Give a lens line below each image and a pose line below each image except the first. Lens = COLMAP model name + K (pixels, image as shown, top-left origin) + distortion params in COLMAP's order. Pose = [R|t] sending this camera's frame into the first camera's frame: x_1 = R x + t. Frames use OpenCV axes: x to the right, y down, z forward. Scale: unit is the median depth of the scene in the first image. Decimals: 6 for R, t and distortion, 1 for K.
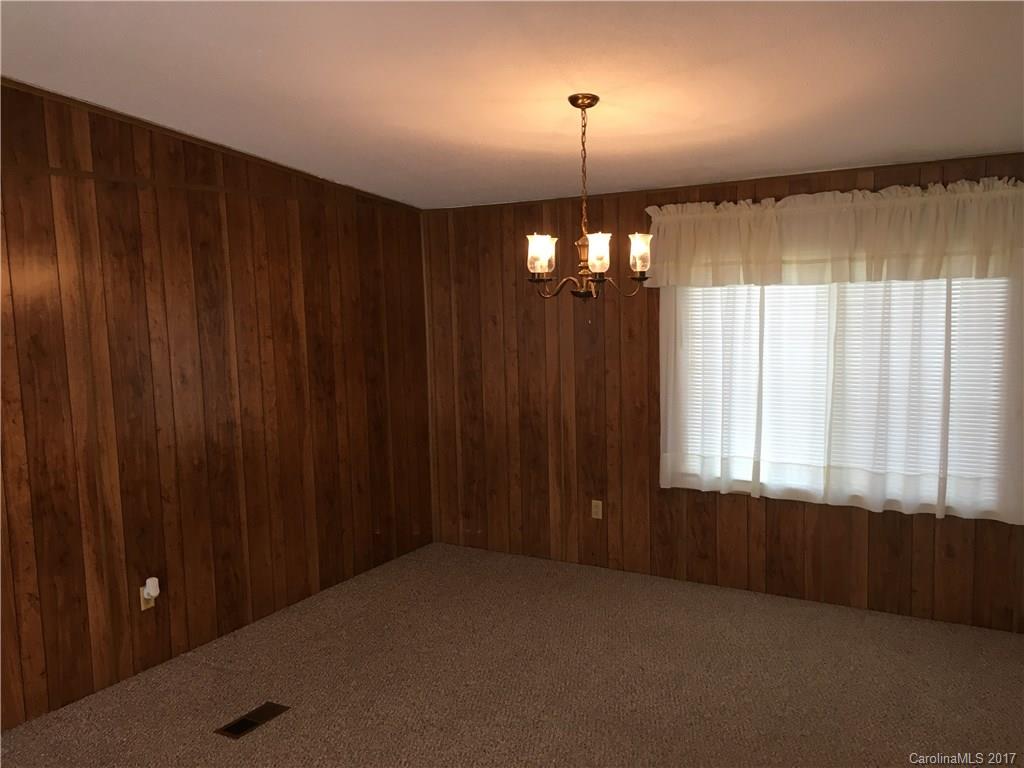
lens RADIAL K [[869.7, 0, 512.0], [0, 869.7, 384.0], [0, 0, 1]] dist [0.071041, -0.091637]
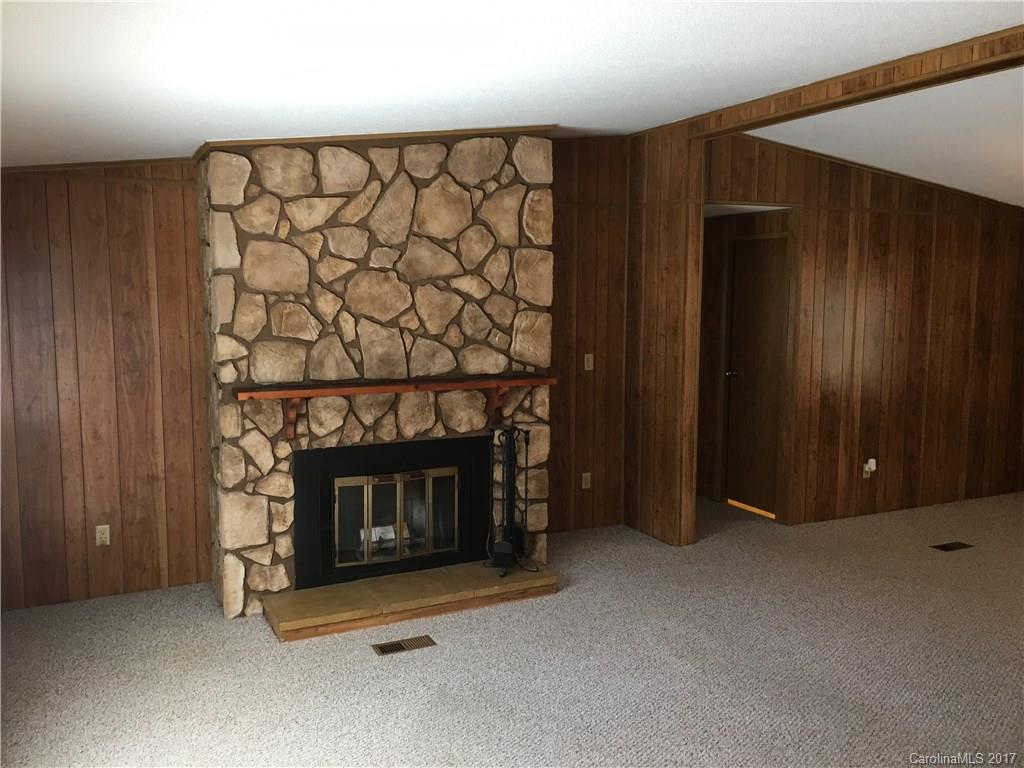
lens RADIAL K [[869.7, 0, 512.0], [0, 869.7, 384.0], [0, 0, 1]] dist [0.071041, -0.091637]
pose [[0.842517, 0.093679, -0.530461, -0.117311], [-0.087275, 0.995490, 0.037188, 0.076034], [0.531553, 0.014964, 0.846893, -0.662480]]
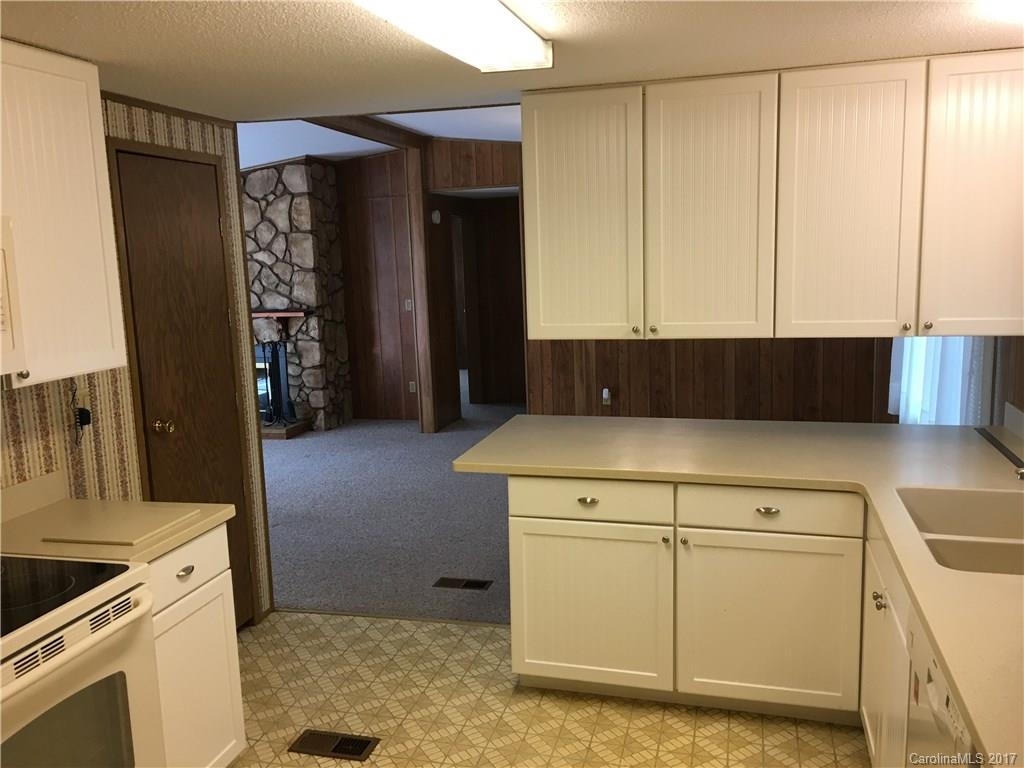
lens RADIAL K [[869.7, 0, 512.0], [0, 869.7, 384.0], [0, 0, 1]] dist [0.071041, -0.091637]
pose [[0.283511, 0.173022, -0.943231, 1.251430], [-0.073215, 0.984623, 0.158608, -0.074176], [0.956170, 0.024091, 0.291819, 0.222801]]
